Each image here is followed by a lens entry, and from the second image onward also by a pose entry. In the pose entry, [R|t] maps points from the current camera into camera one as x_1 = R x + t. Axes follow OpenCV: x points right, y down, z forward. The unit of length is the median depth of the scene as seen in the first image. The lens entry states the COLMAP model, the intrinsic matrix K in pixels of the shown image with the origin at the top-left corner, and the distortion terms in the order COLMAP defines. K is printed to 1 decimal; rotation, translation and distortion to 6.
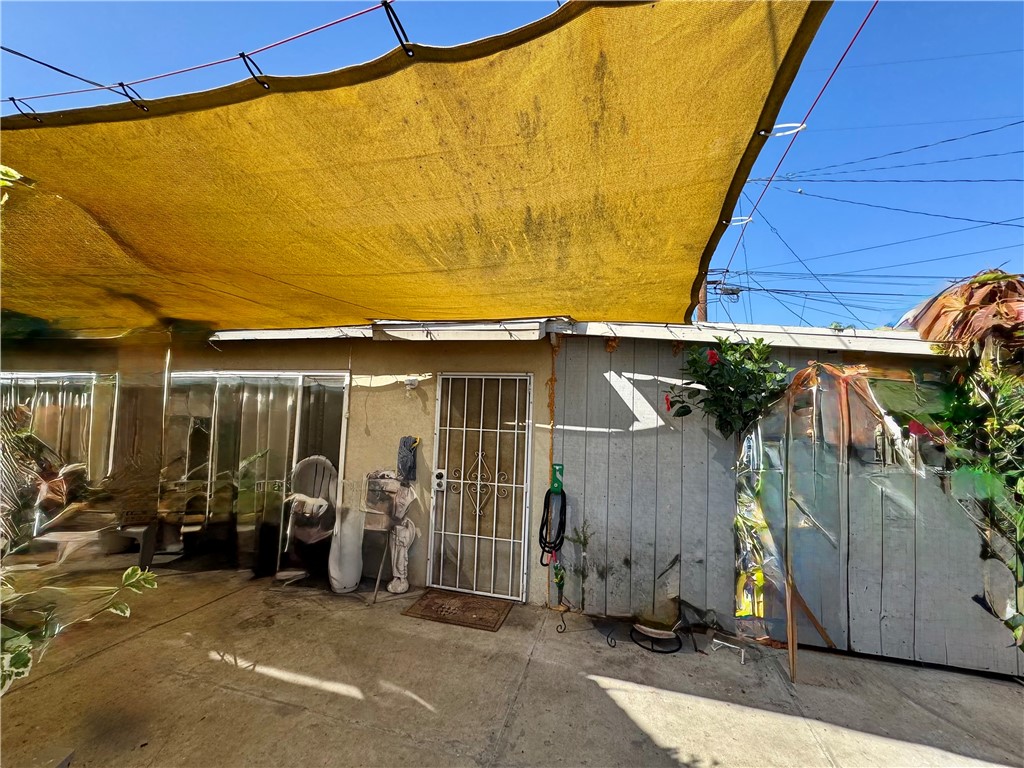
lens RADIAL K [[416.9, 0, 512.0], [0, 416.9, 384.0], [0, 0, 1]] dist [-0.000855, -0.000020]
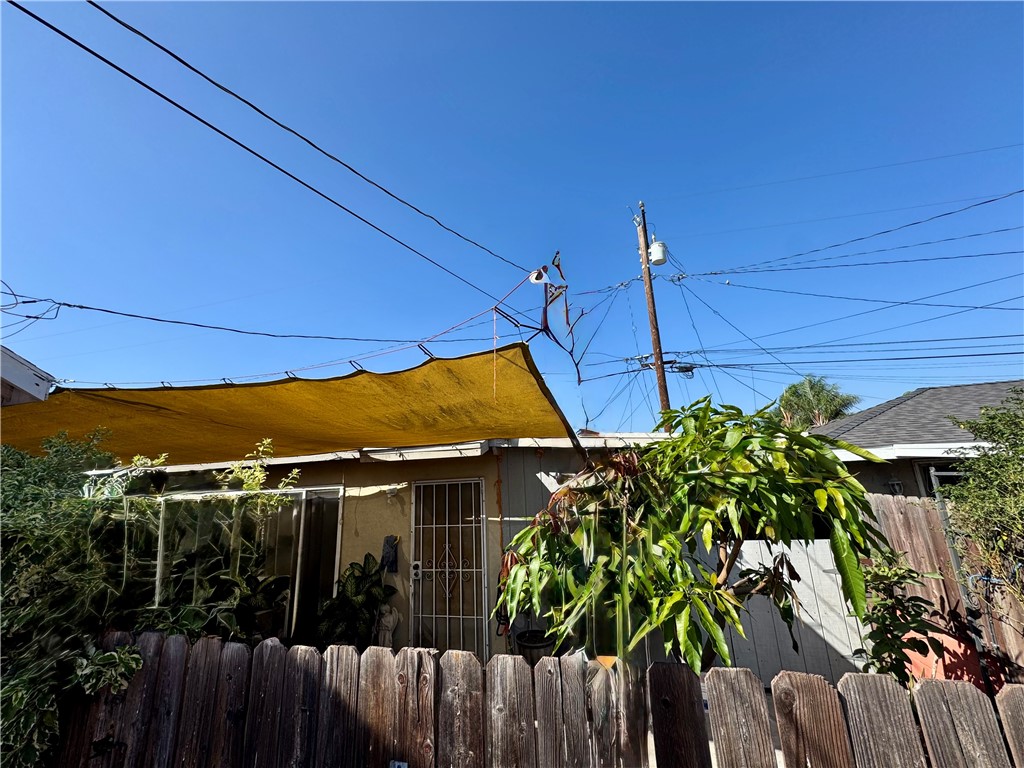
lens RADIAL K [[416.9, 0, 512.0], [0, 416.9, 384.0], [0, 0, 1]] dist [-0.000855, -0.000020]
pose [[0.996760, -0.079748, 0.010432, 0.143799], [0.080340, 0.981201, -0.175471, -0.074664], [0.003757, 0.175741, 0.984429, -0.323732]]
